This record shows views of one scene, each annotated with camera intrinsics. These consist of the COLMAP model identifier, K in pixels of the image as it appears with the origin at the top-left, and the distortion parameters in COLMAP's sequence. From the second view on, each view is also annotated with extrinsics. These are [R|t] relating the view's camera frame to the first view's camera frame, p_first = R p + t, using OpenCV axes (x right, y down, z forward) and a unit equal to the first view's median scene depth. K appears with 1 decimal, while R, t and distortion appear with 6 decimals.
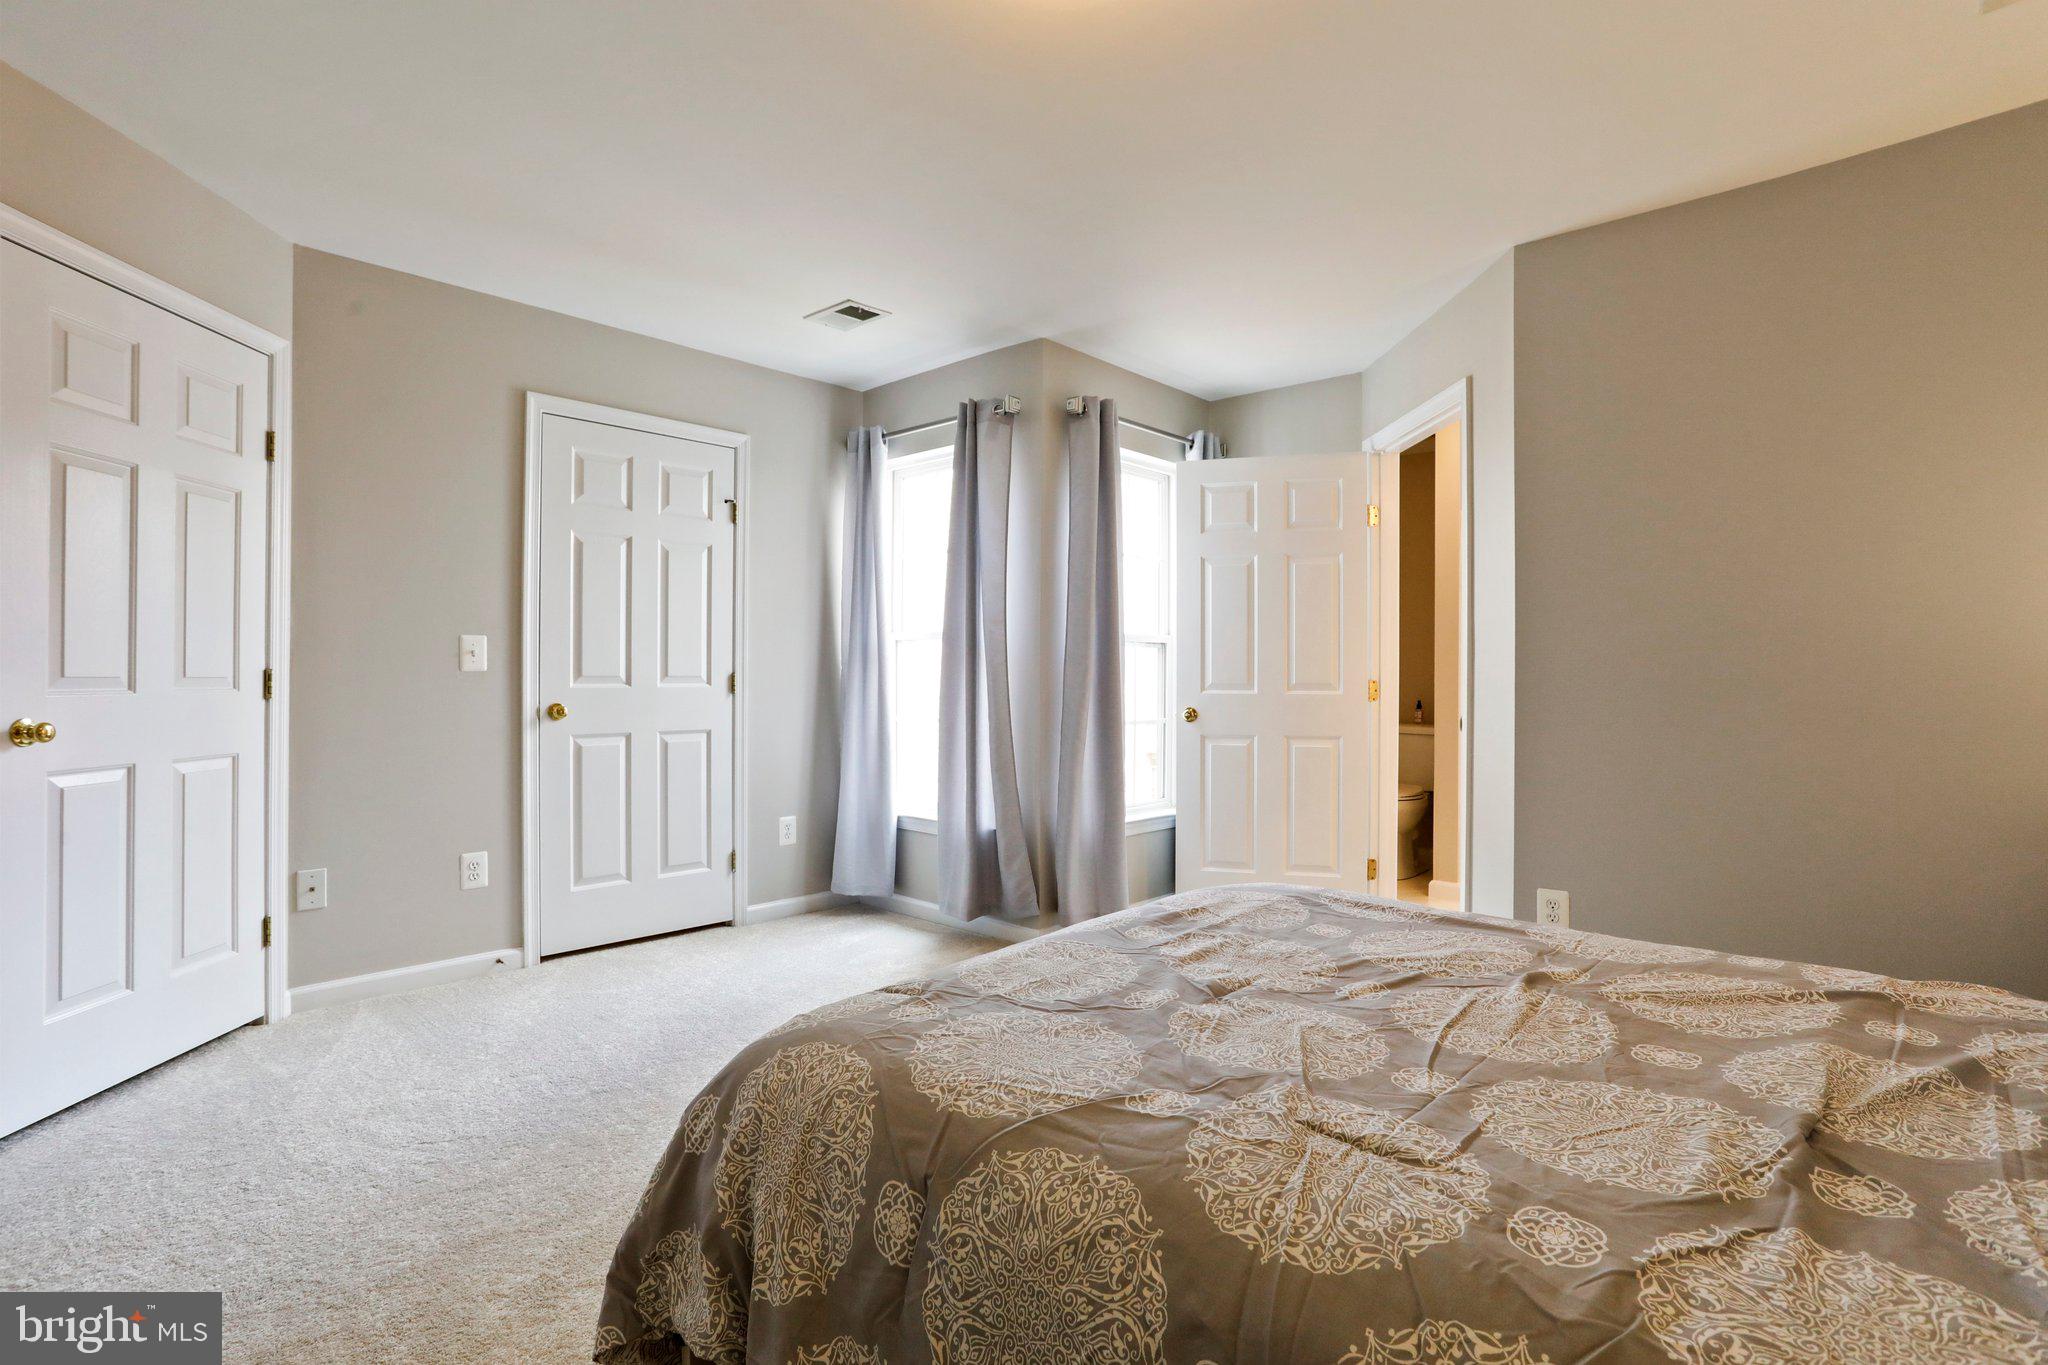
lens RADIAL K [[994.4, 0, 1033.1], [0, 994.4, 681.1], [0, 0, 1]] dist [-0.032901, 0.015354]
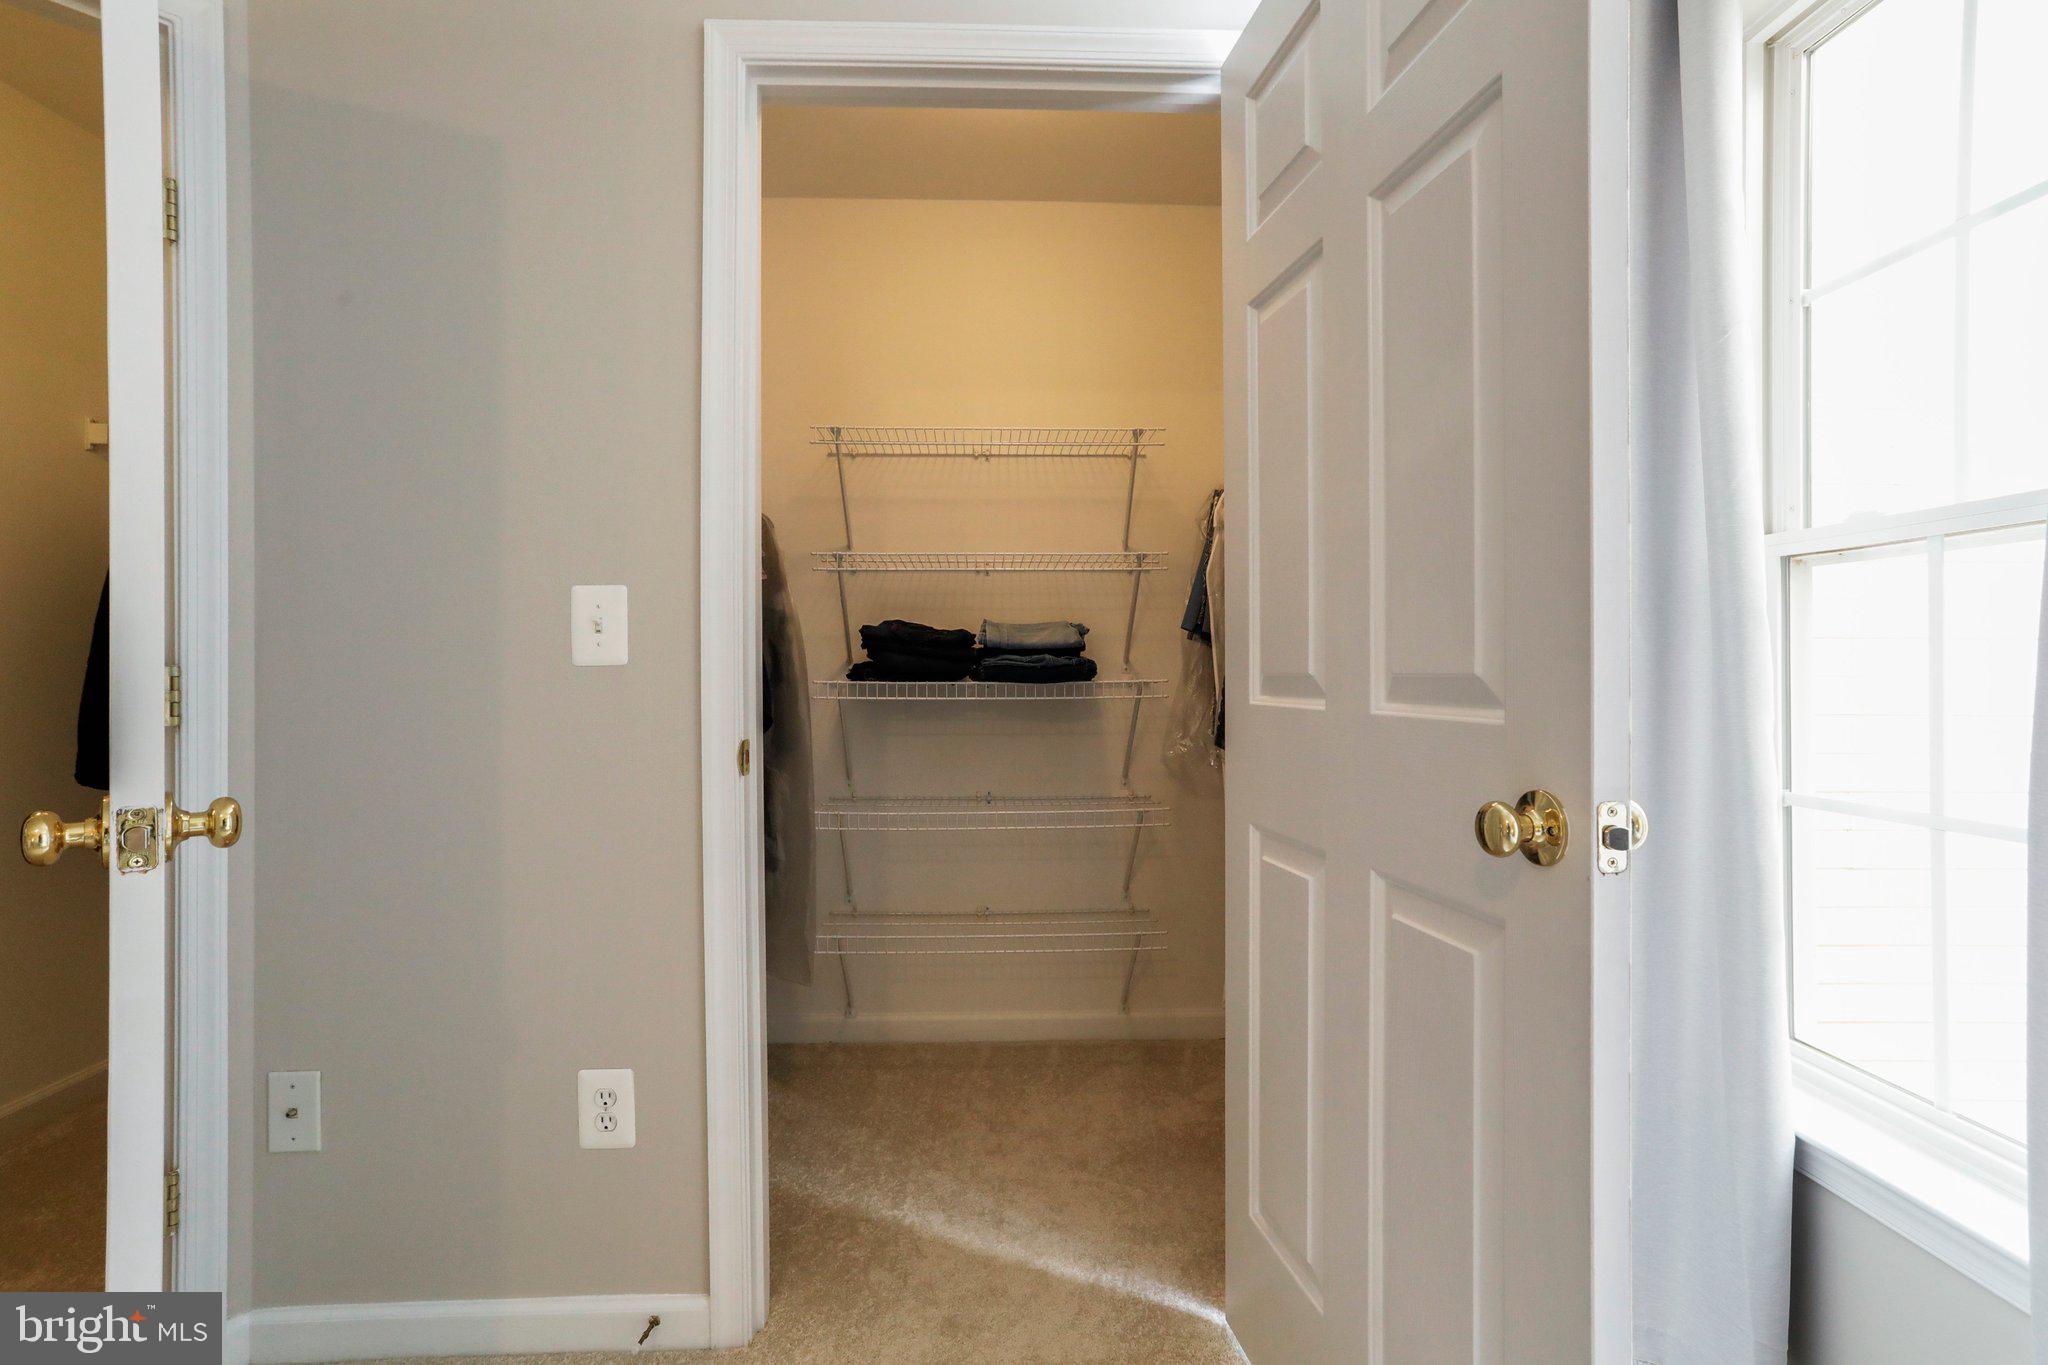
lens RADIAL K [[994.4, 0, 1018.4], [0, 994.4, 680.8], [0, 0, 1]] dist [-0.032901, 0.015354]
pose [[0.690648, -0.007738, -0.723150, -0.107340], [0.014614, 0.999888, 0.003258, -0.001732], [0.723044, -0.012818, 0.690683, 0.805741]]
